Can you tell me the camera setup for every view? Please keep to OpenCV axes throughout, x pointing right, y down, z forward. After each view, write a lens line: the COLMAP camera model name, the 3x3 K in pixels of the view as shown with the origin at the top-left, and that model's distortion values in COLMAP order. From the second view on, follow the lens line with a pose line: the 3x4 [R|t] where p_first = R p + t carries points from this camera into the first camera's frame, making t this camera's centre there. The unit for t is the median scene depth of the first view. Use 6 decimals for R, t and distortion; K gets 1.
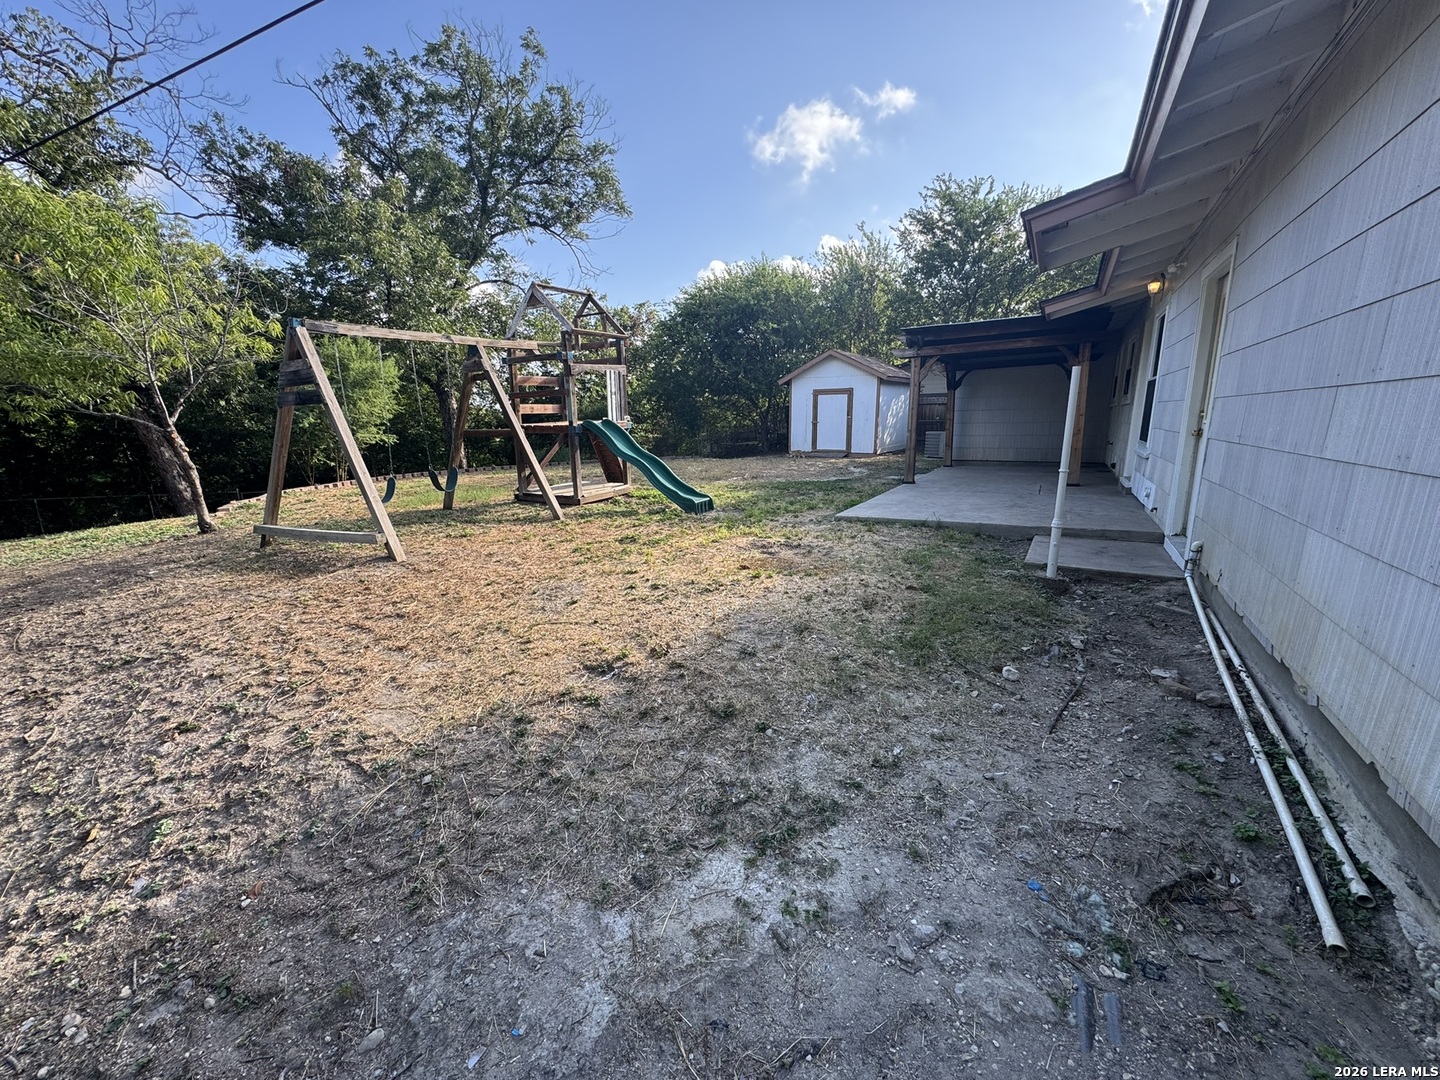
lens RADIAL K [[572.4, 0, 720.0], [0, 572.4, 540.0], [0, 0, 1]] dist [-0.002736, -0.000275]
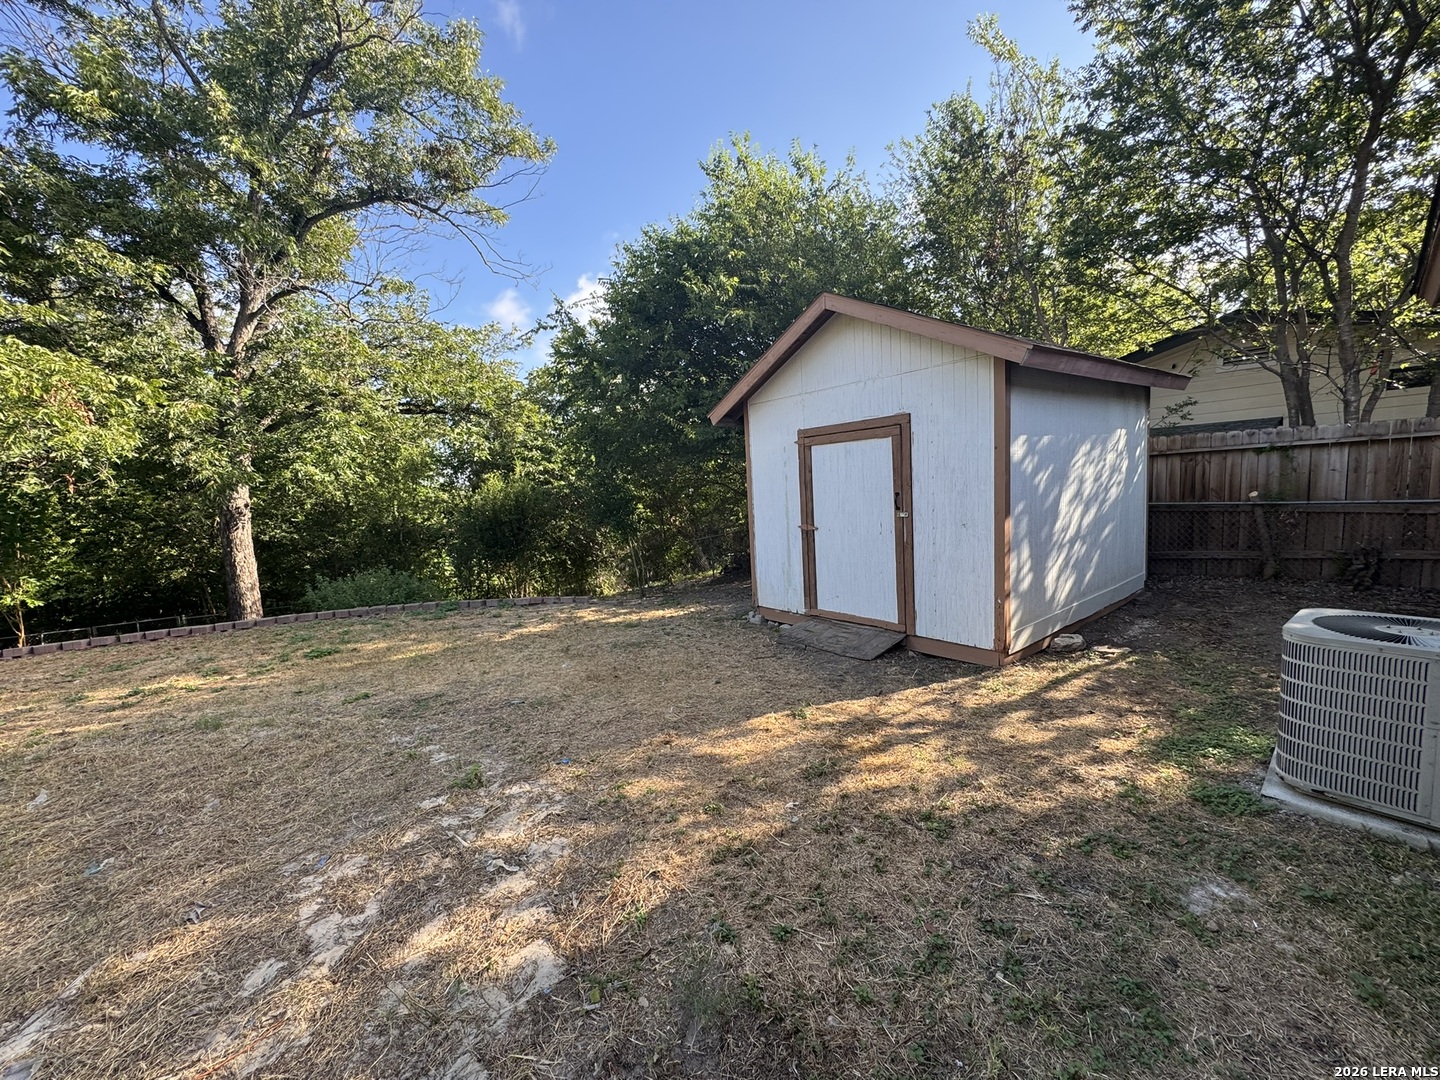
lens RADIAL K [[572.4, 0, 720.0], [0, 572.4, 540.0], [0, 0, 1]] dist [-0.002736, -0.000275]
pose [[0.947273, -0.011355, -0.320226, 0.226451], [-0.024993, 0.993709, -0.109170, -0.164900], [0.319451, 0.111417, 0.941030, 0.688050]]
